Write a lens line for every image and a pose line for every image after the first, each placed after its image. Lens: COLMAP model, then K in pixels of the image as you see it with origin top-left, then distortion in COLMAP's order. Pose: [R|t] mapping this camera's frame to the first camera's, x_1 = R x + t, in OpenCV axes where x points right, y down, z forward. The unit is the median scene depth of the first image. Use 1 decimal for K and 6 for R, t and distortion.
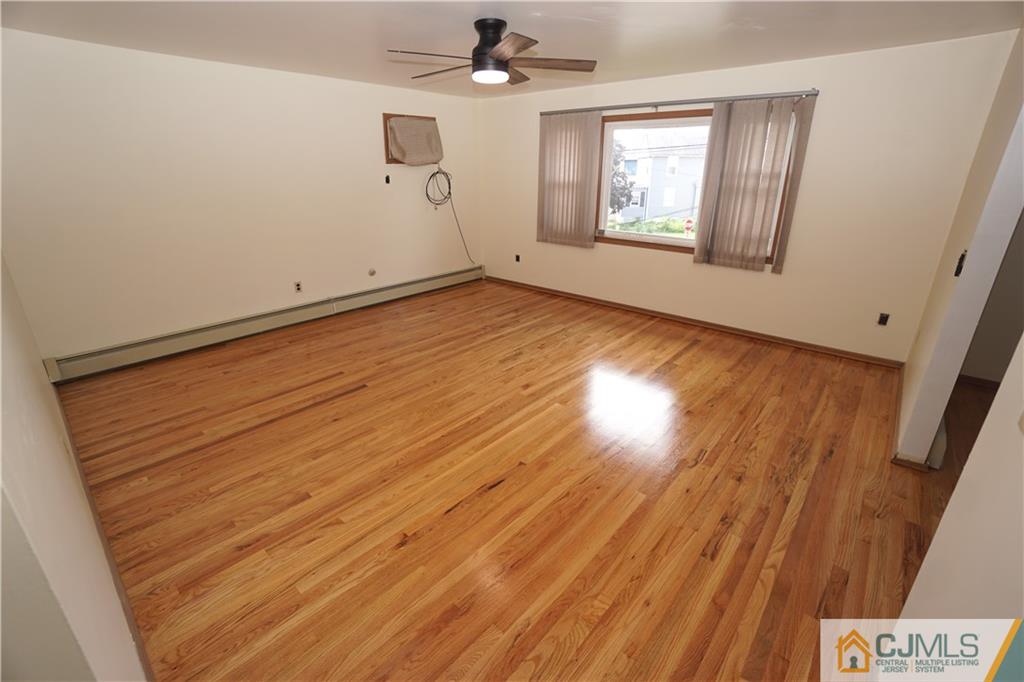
lens RADIAL K [[451.2, 0, 501.1], [0, 451.2, 333.5], [0, 0, 1]] dist [-0.065142, 0.020344]
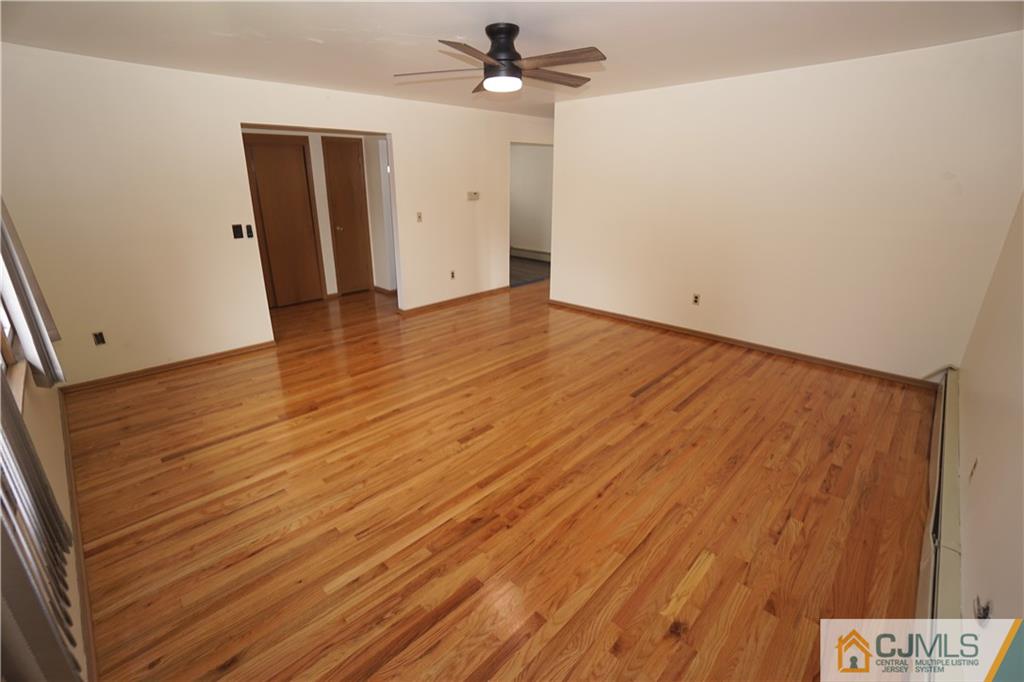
lens RADIAL K [[451.2, 0, 501.1], [0, 451.2, 333.5], [0, 0, 1]] dist [-0.065142, 0.020344]
pose [[-0.998708, -0.014037, 0.048845, -0.051841], [0.019940, 0.775811, 0.630650, -0.529182], [-0.046747, 0.630809, -0.774529, 1.444148]]
